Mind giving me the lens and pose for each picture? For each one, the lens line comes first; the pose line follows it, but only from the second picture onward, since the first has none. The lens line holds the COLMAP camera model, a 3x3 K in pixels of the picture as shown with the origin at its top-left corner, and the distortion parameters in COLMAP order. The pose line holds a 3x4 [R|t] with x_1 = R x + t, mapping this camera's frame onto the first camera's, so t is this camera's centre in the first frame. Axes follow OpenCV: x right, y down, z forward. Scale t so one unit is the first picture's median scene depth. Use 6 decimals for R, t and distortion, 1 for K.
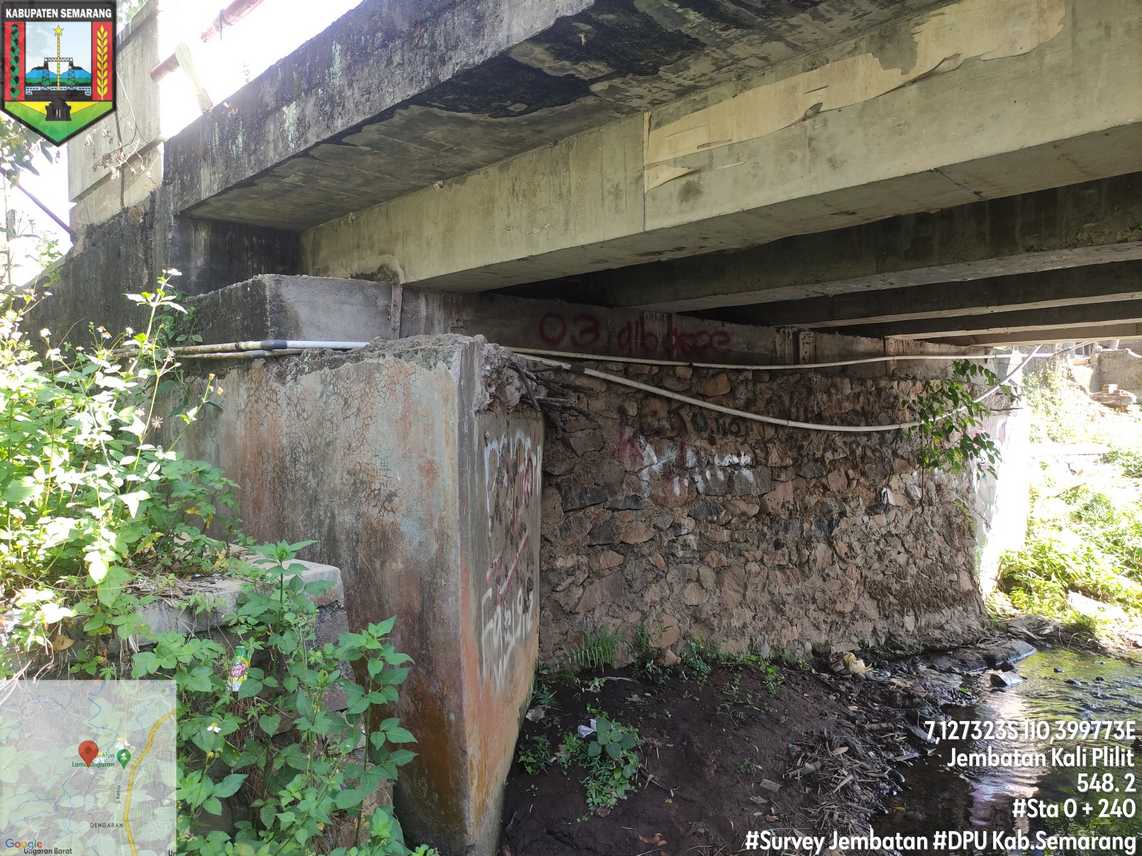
lens RADIAL K [[846.7, 0, 569.8], [0, 846.7, 424.1], [0, 0, 1]] dist [0.064175, -0.075648]
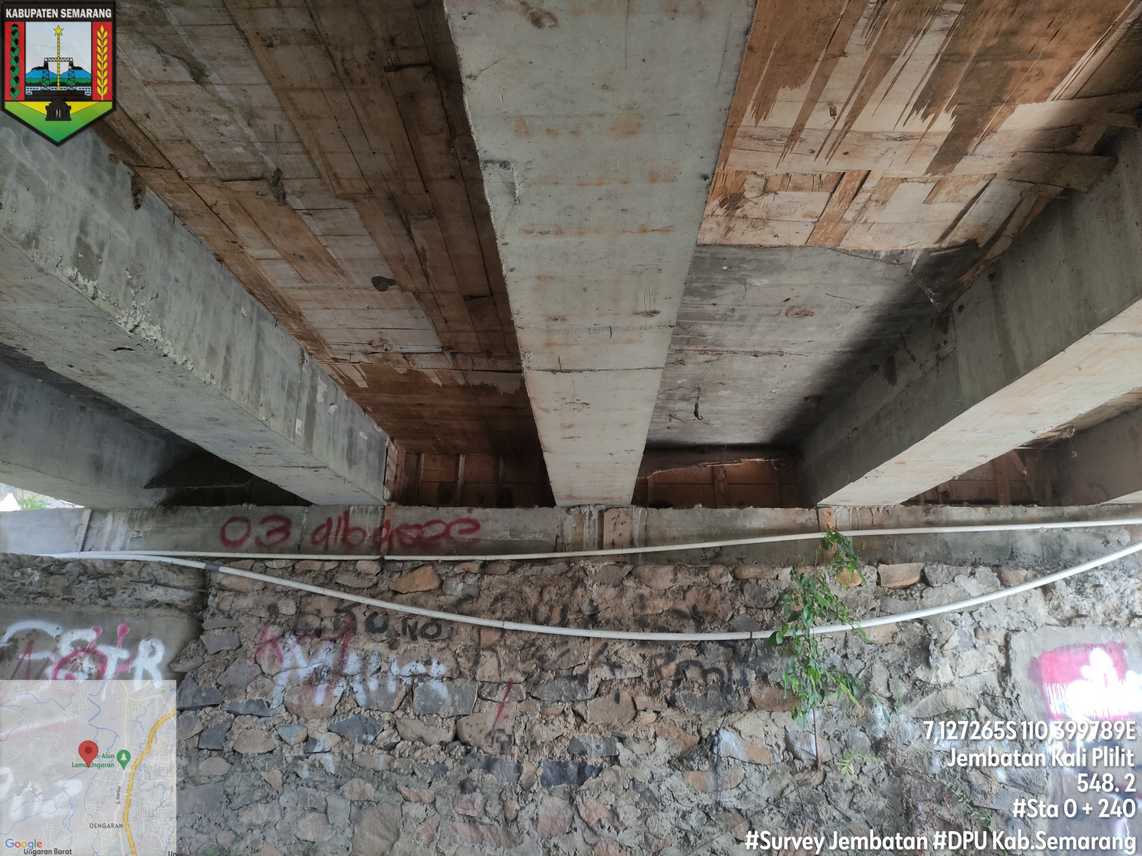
lens RADIAL K [[846.7, 0, 569.8], [0, 846.7, 424.1], [0, 0, 1]] dist [0.064175, -0.075648]
pose [[0.681673, -0.174589, -0.710521, 0.999487], [-0.024771, 0.965049, -0.260897, 0.026132], [0.731237, 0.195447, 0.653523, 0.538354]]
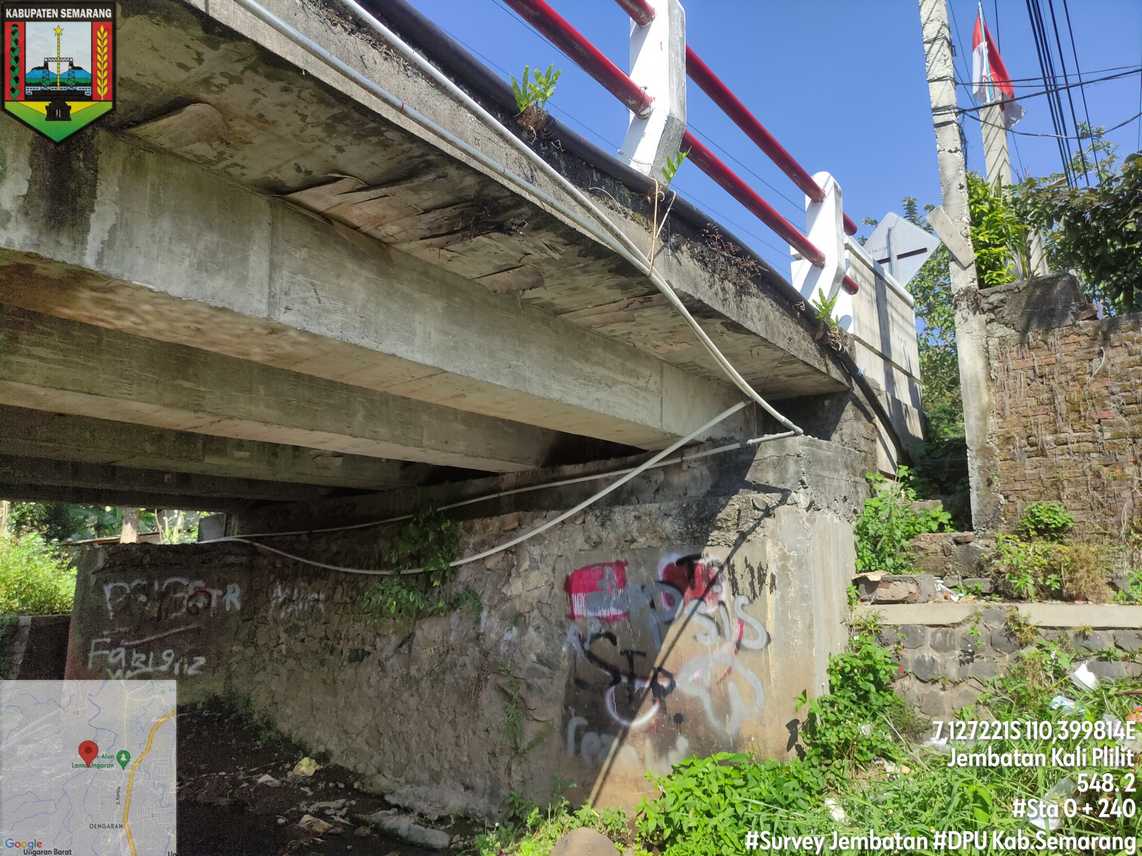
lens RADIAL K [[846.7, 0, 569.8], [0, 846.7, 424.1], [0, 0, 1]] dist [0.064175, -0.075648]
pose [[0.147965, -0.179279, -0.972608, 1.815026], [0.014118, 0.983715, -0.179178, 0.021078], [0.988892, 0.012781, 0.148087, 1.281139]]
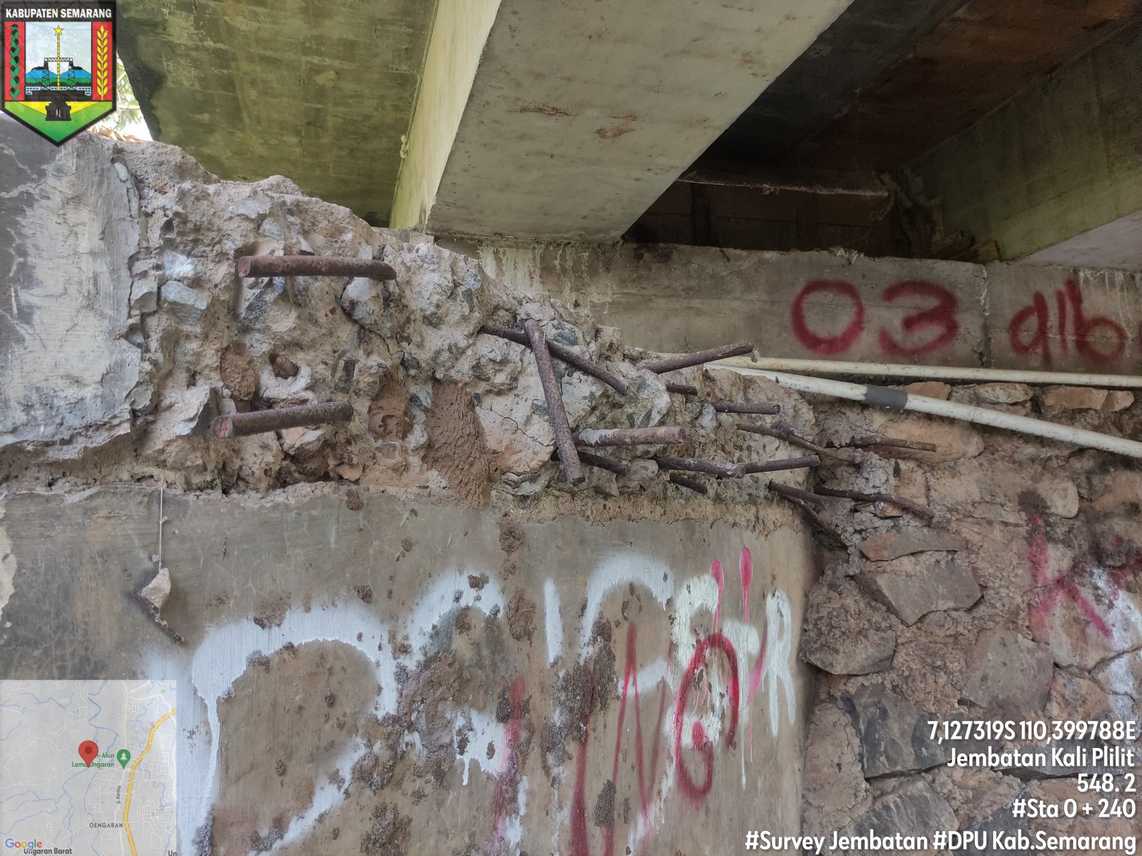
lens RADIAL K [[846.7, 0, 569.8], [0, 846.7, 424.1], [0, 0, 1]] dist [0.064175, -0.075648]
pose [[0.887916, -0.075298, -0.453800, 0.052274], [0.010108, 0.989467, -0.144402, 0.002750], [0.459894, 0.123630, 0.879326, 0.529566]]
